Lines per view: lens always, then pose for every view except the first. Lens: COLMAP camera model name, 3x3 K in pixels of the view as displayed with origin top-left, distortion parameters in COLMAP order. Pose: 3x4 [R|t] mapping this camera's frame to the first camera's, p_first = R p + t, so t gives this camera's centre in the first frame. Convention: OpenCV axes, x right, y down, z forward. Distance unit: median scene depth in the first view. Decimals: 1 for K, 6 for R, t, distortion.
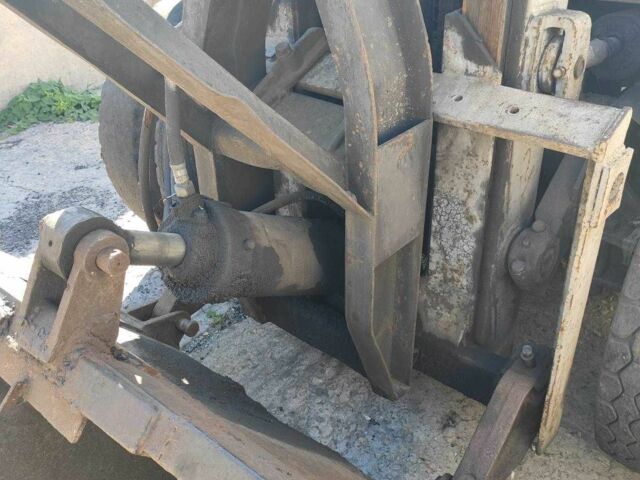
lens RADIAL K [[617.1, 0, 320.0], [0, 617.1, 240.0], [0, 0, 1]] dist [0.039443, -0.014123]
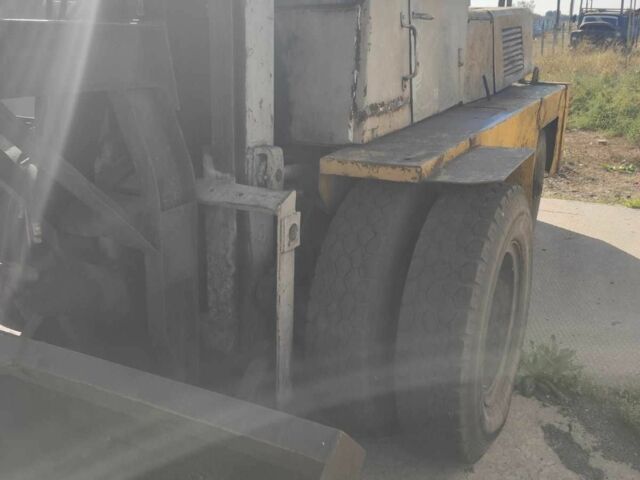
lens RADIAL K [[617.1, 0, 320.0], [0, 617.1, 240.0], [0, 0, 1]] dist [0.039443, -0.014123]
pose [[0.967440, -0.016853, 0.252537, 0.076141], [0.080998, 0.965922, -0.245834, 0.355350], [-0.239788, 0.258285, 0.935837, -0.659285]]
